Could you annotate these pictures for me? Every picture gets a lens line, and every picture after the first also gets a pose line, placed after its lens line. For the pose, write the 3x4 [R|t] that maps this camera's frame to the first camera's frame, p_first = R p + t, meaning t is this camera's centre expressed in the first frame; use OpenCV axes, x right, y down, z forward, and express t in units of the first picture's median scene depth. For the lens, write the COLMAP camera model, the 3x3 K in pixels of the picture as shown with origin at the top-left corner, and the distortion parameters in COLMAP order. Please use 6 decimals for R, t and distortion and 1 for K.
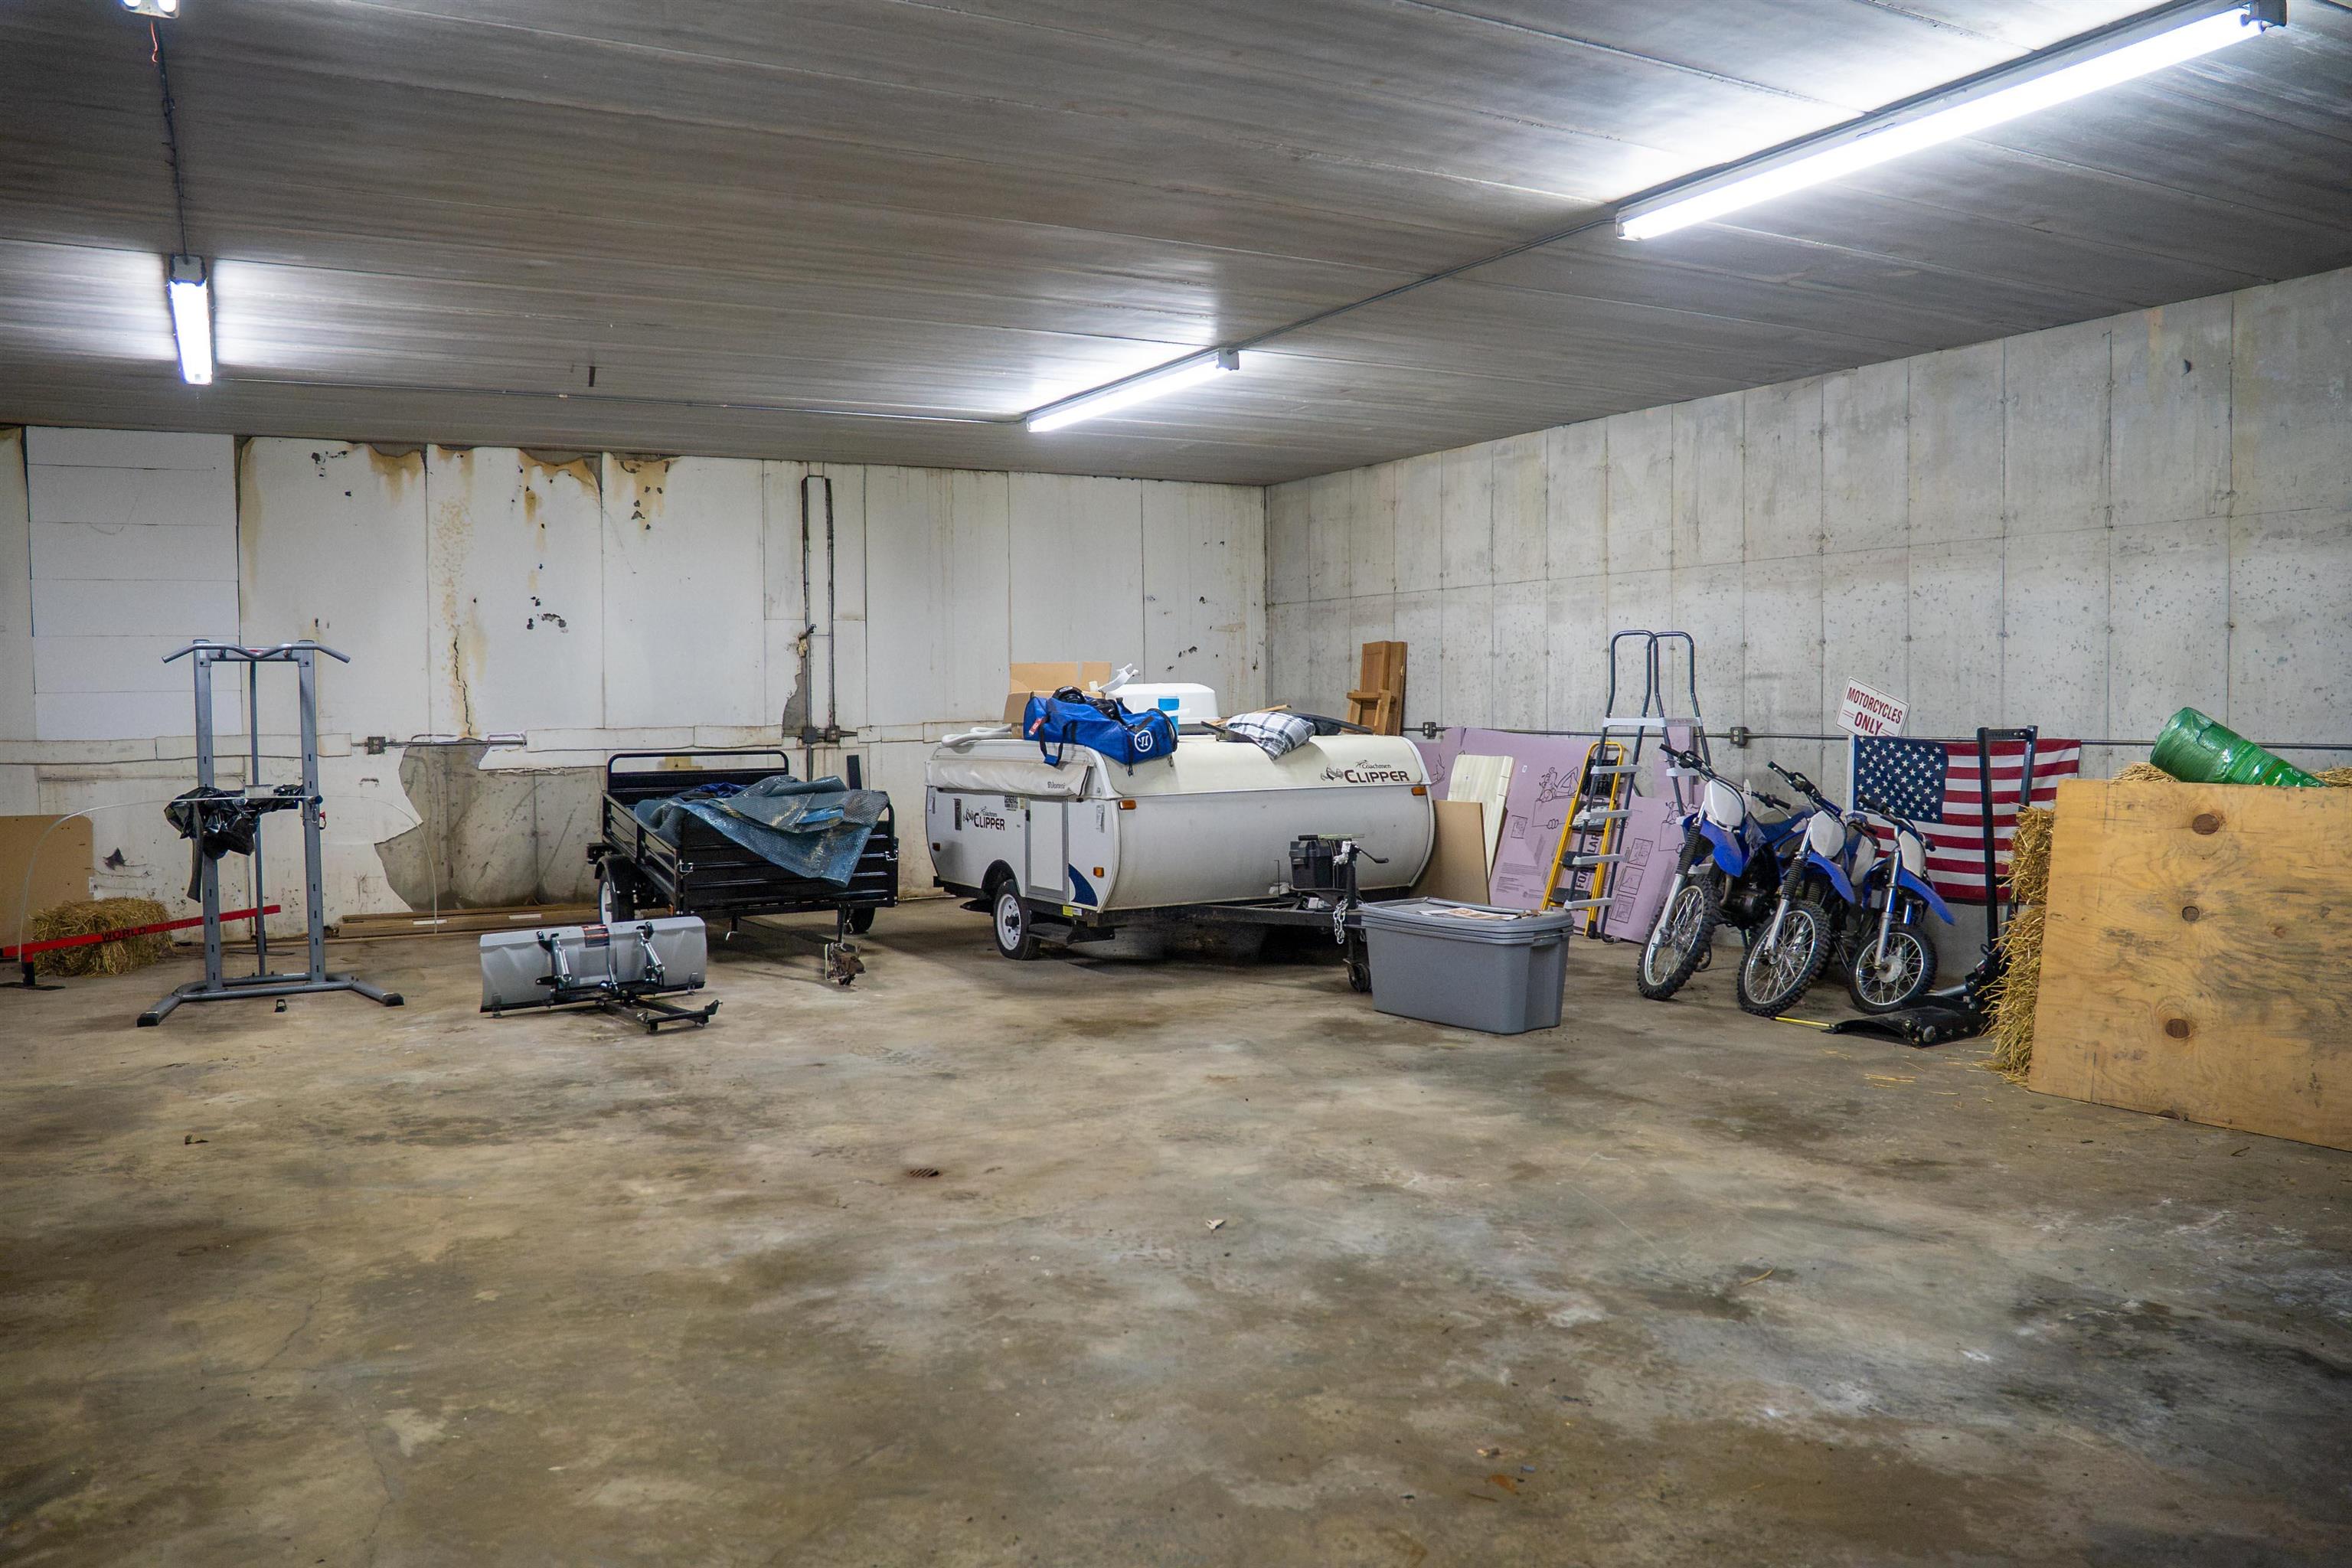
lens RADIAL K [[1746.1, 0, 1172.9], [0, 1746.1, 775.3], [0, 0, 1]] dist [-0.141217, 0.108945]
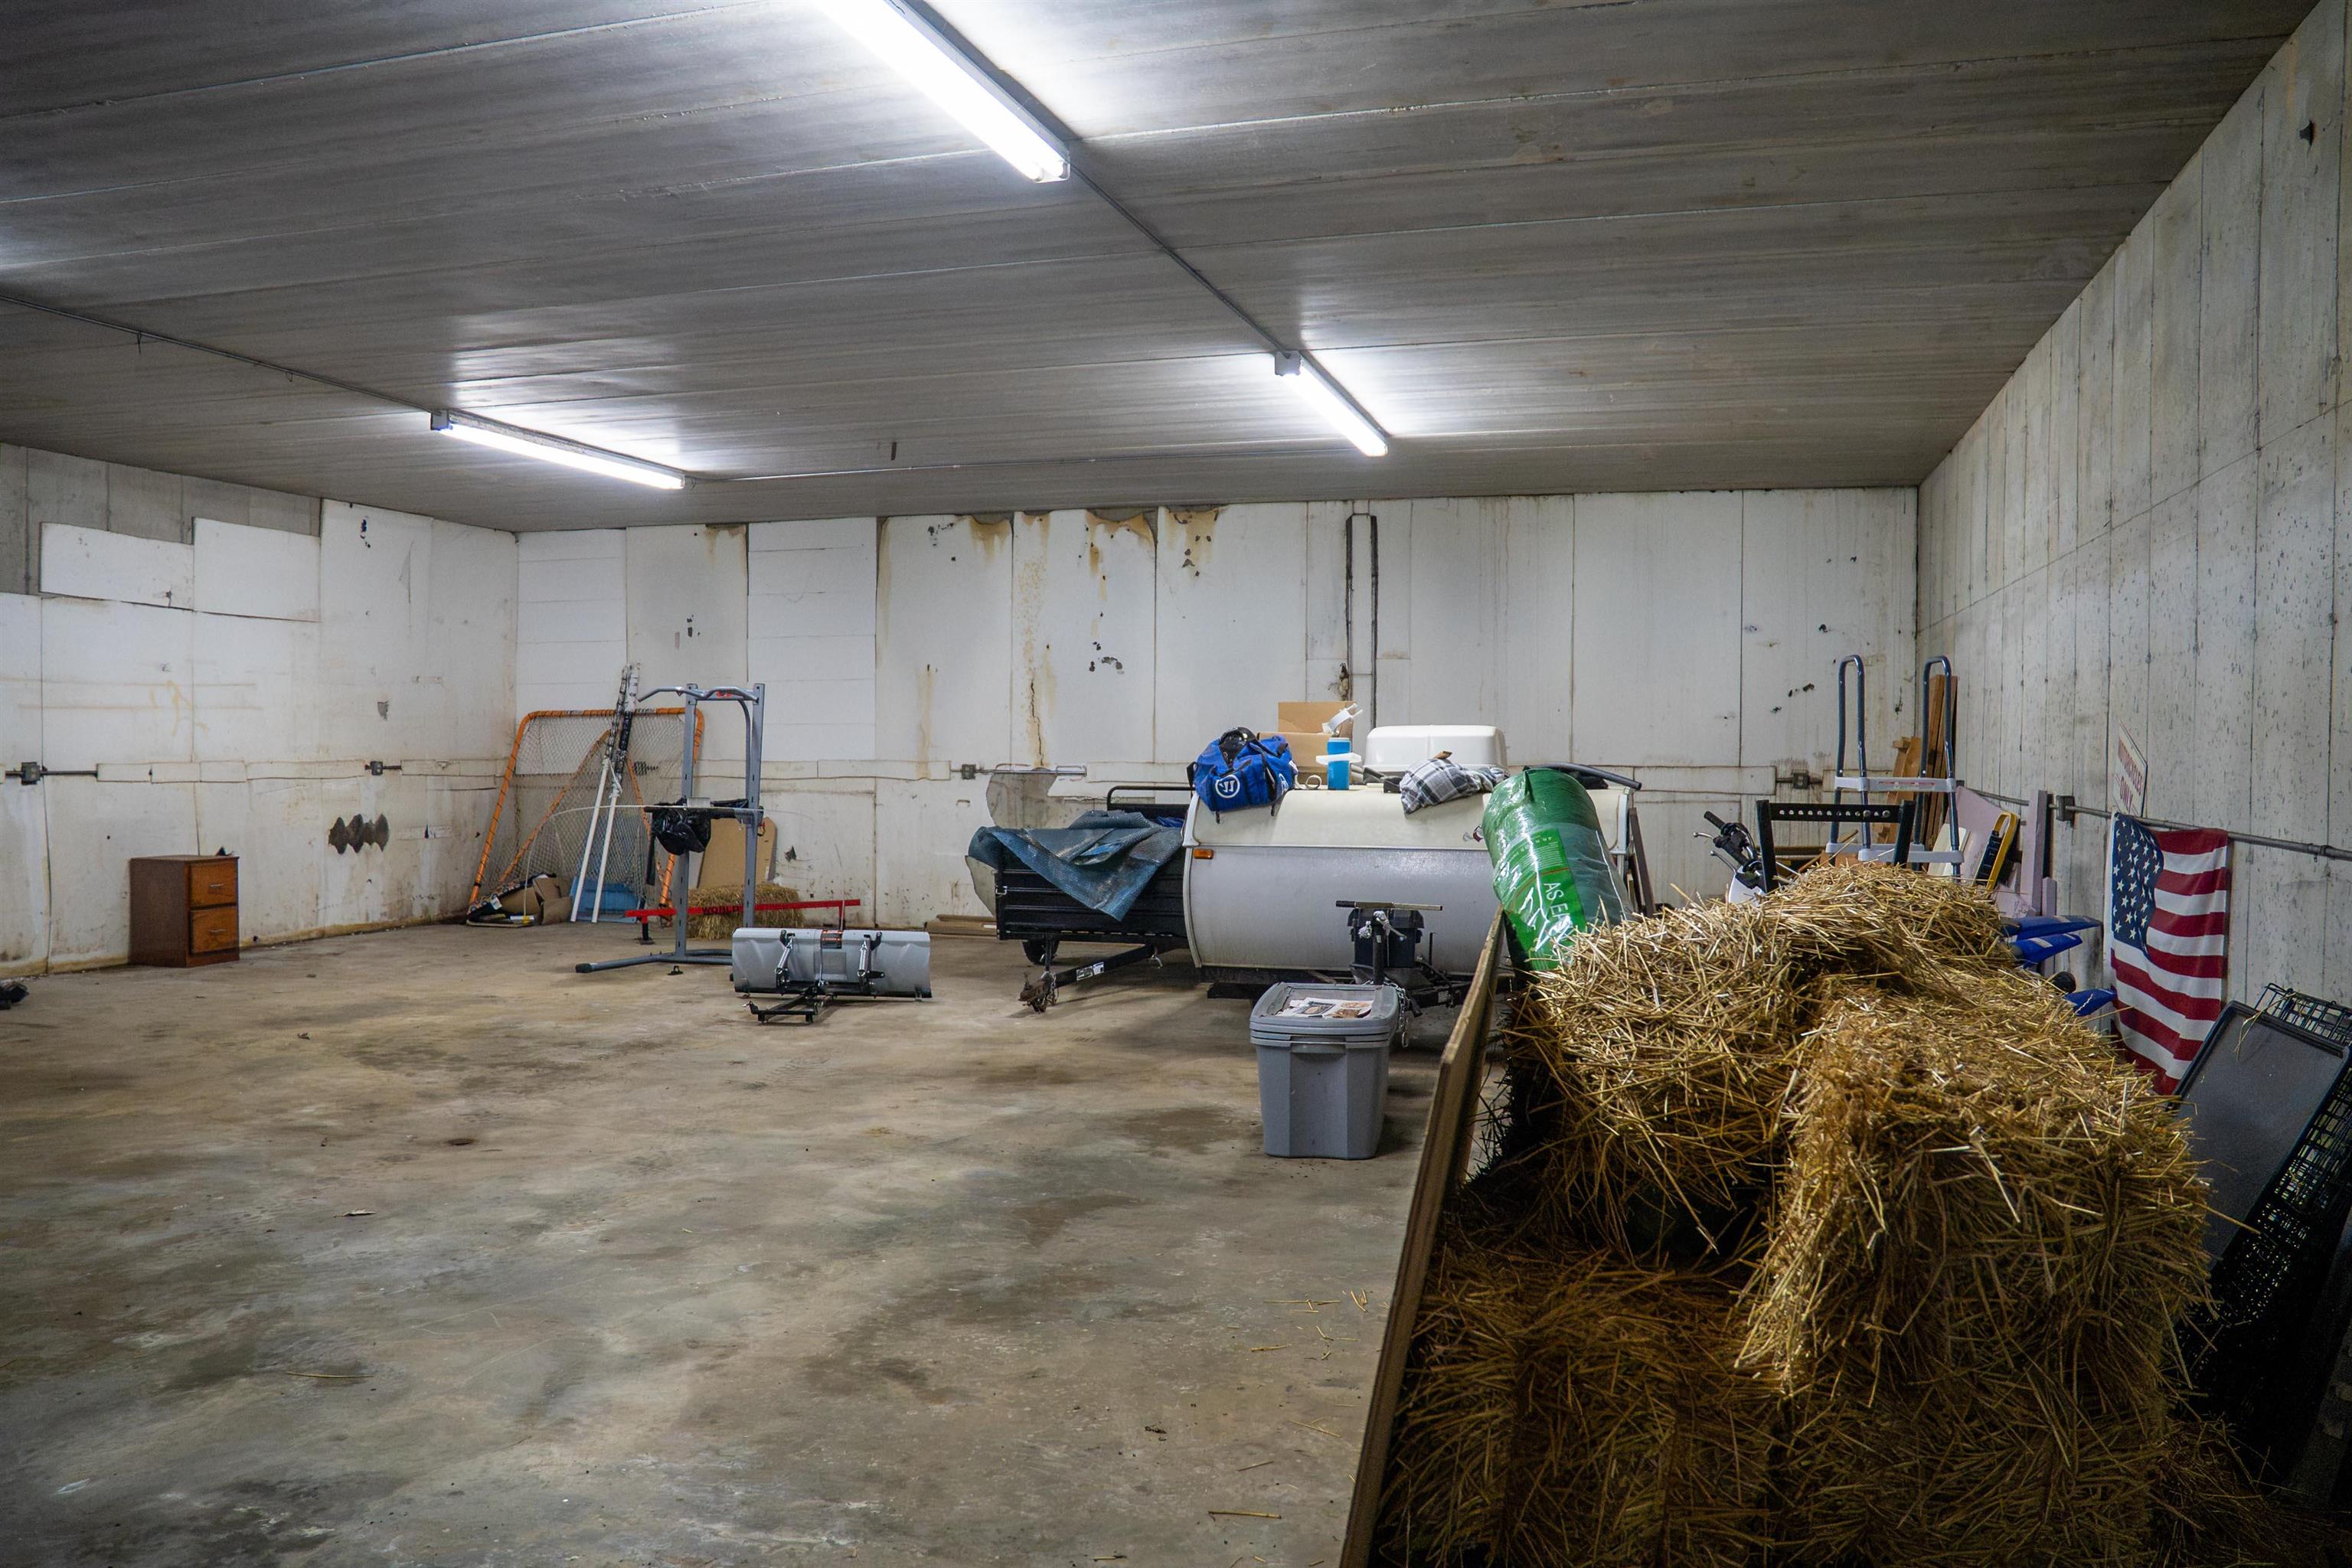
lens RADIAL K [[1746.1, 0, 1172.9], [0, 1746.1, 775.3], [0, 0, 1]] dist [-0.141217, 0.108945]
pose [[0.706270, 0.027296, -0.707416, 0.621865], [-0.044208, 0.999007, -0.005589, -0.019143], [0.706561, 0.035221, 0.706775, 0.326464]]
